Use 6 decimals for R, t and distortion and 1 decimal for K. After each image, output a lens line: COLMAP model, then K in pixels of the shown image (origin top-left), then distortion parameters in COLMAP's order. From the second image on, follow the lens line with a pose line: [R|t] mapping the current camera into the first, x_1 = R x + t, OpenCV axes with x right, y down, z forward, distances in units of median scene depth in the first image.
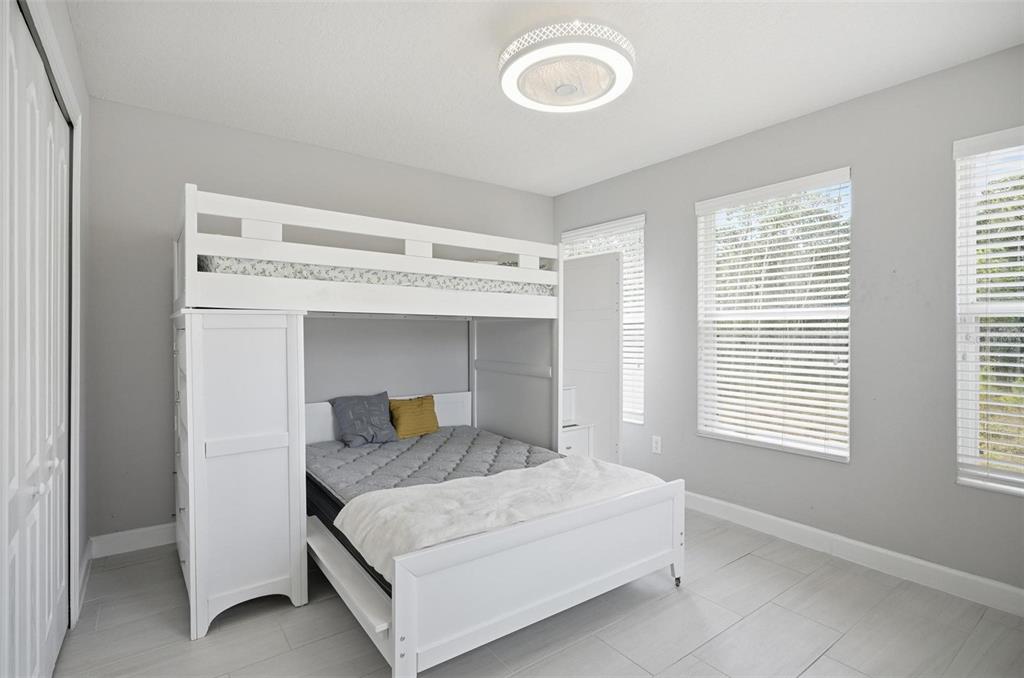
lens RADIAL K [[496.9, 0, 507.9], [0, 496.9, 340.2], [0, 0, 1]] dist [-0.009205, 0.000840]
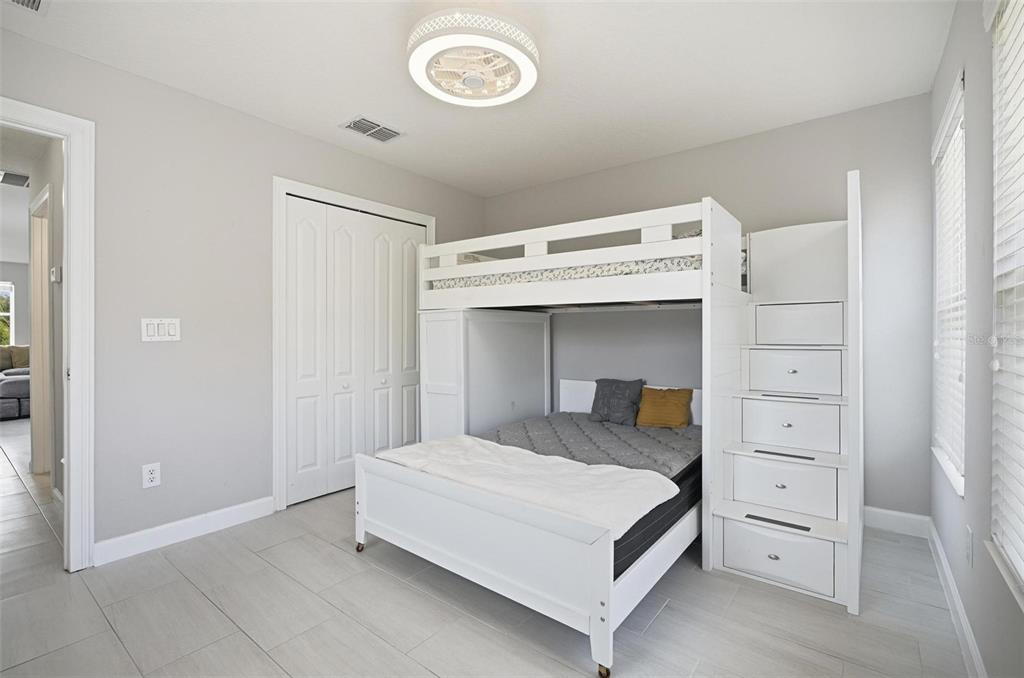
lens RADIAL K [[466.5, 0, 505.6], [0, 466.5, 332.5], [0, 0, 1]] dist [-0.006110, 0.002592]
pose [[0.272592, 0.009769, -0.962080, 0.882163], [0.003624, 0.999931, 0.011180, 0.000743], [0.962123, -0.006534, 0.272537, 0.638549]]
